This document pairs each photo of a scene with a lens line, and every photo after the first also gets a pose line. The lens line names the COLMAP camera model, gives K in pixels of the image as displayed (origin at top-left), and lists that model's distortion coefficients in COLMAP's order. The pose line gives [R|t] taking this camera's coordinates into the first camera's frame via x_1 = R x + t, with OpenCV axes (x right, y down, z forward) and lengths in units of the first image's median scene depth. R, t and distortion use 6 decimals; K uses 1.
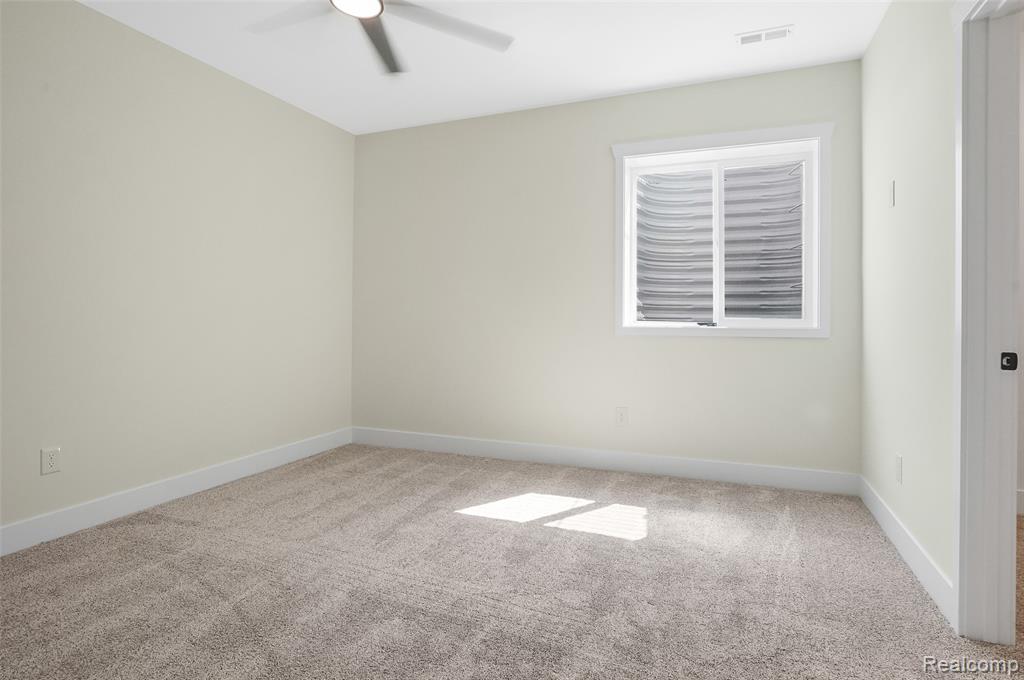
lens RADIAL K [[511.8, 0, 533.0], [0, 511.8, 323.6], [0, 0, 1]] dist [-0.046032, 0.019683]
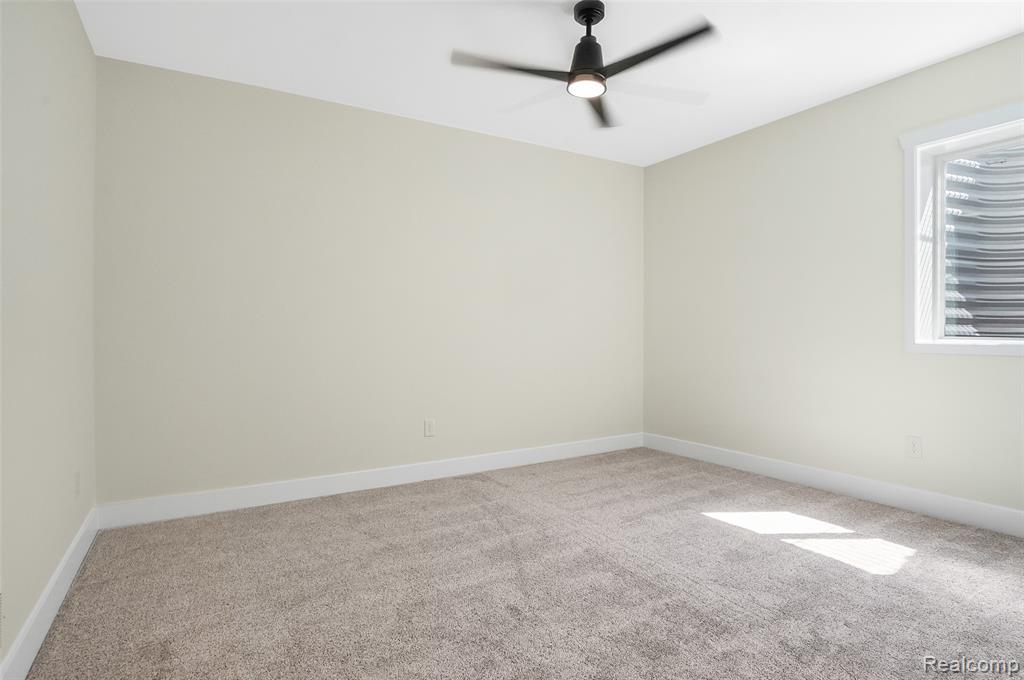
lens RADIAL K [[511.8, 0, 533.0], [0, 511.8, 323.6], [0, 0, 1]] dist [-0.046032, 0.019683]
pose [[0.818009, -0.011719, -0.575085, 0.189931], [-0.005393, 0.999592, -0.028040, 0.000609], [0.575179, 0.026039, 0.817613, -0.098741]]
